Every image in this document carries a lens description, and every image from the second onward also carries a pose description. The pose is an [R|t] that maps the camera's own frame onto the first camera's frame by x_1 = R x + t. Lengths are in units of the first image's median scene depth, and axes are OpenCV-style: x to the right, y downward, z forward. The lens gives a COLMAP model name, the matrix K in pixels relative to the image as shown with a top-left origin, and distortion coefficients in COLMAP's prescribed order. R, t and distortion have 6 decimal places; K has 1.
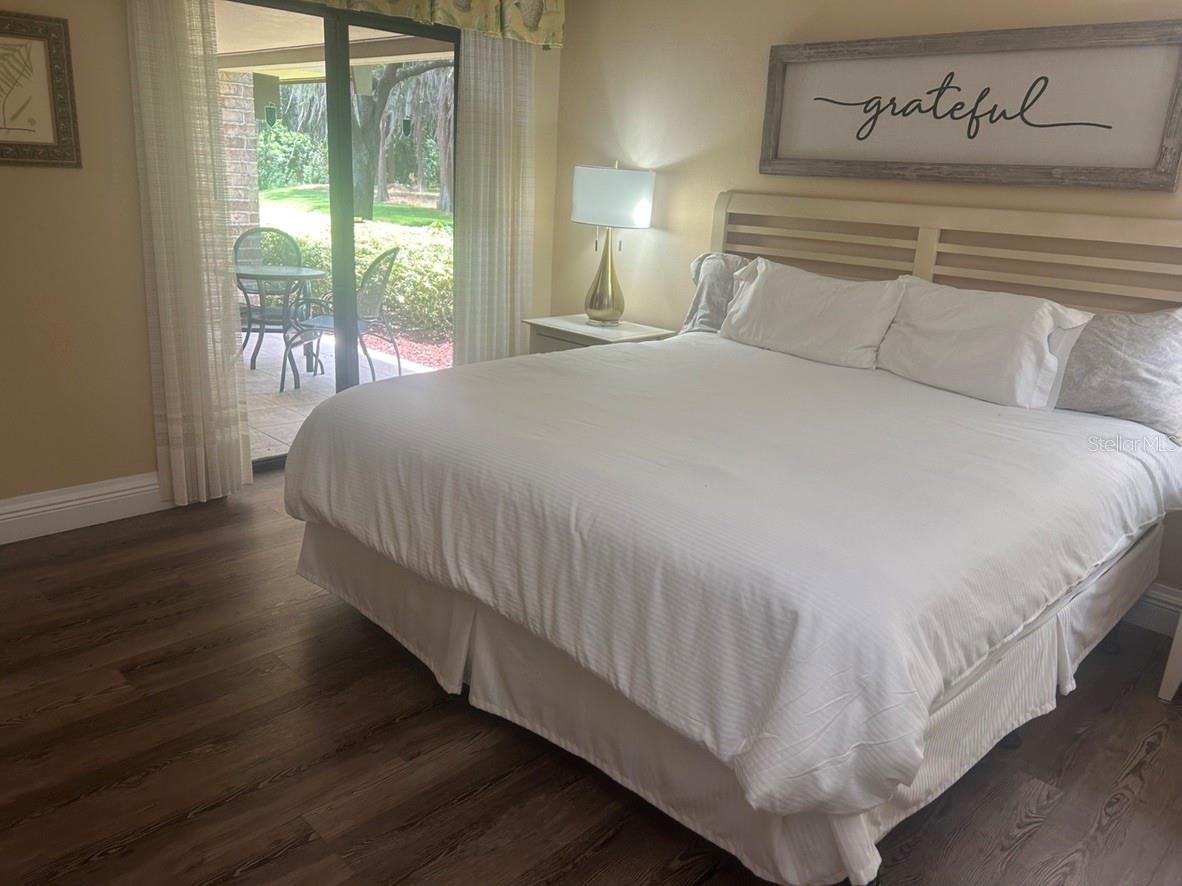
lens RADIAL K [[894.4, 0, 591.0], [0, 894.4, 443.0], [0, 0, 1]] dist [0.046600, -0.055257]
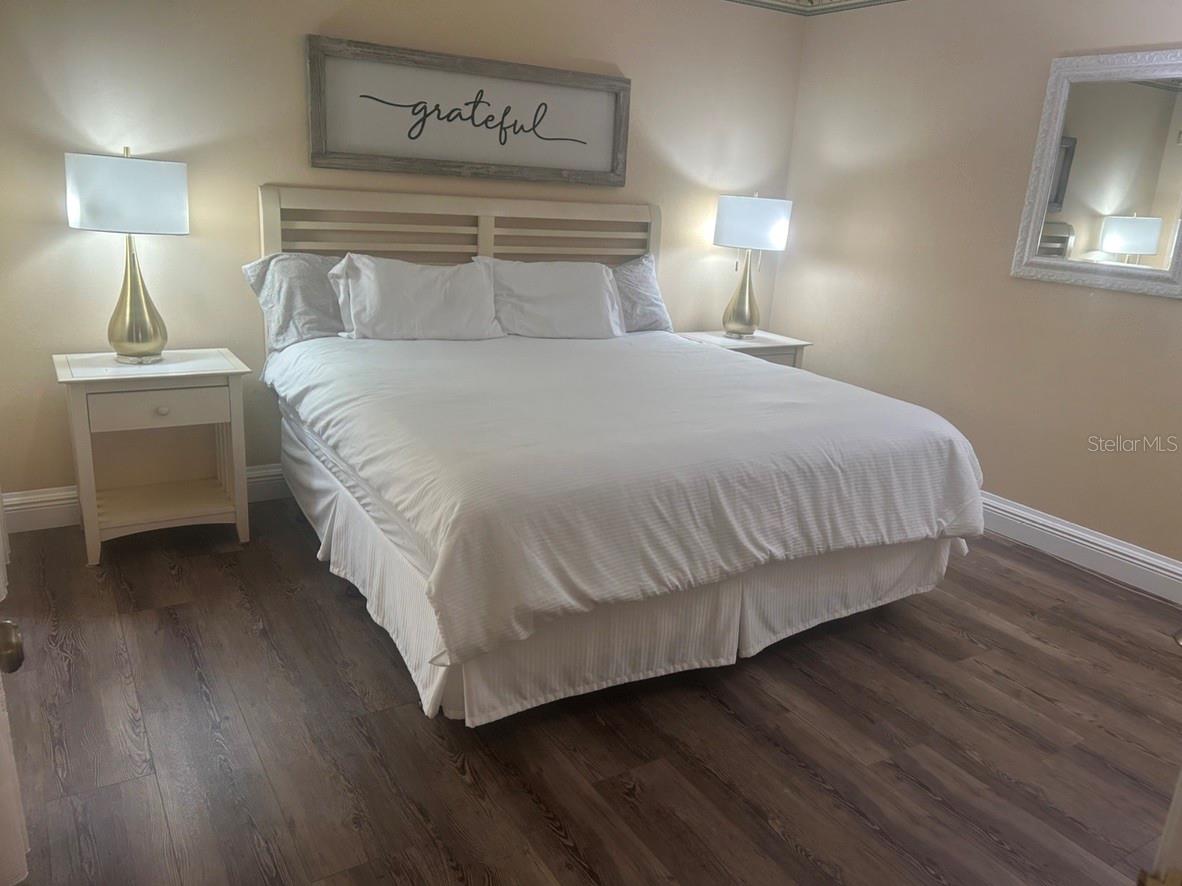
lens RADIAL K [[882.3, 0, 591.0], [0, 882.3, 443.0], [0, 0, 1]] dist [0.055181, -0.115967]
pose [[0.233223, -0.307758, 0.922438, -0.811545], [0.234212, 0.938450, 0.253883, -0.222358], [-0.943796, 0.156835, 0.290949, 0.561007]]
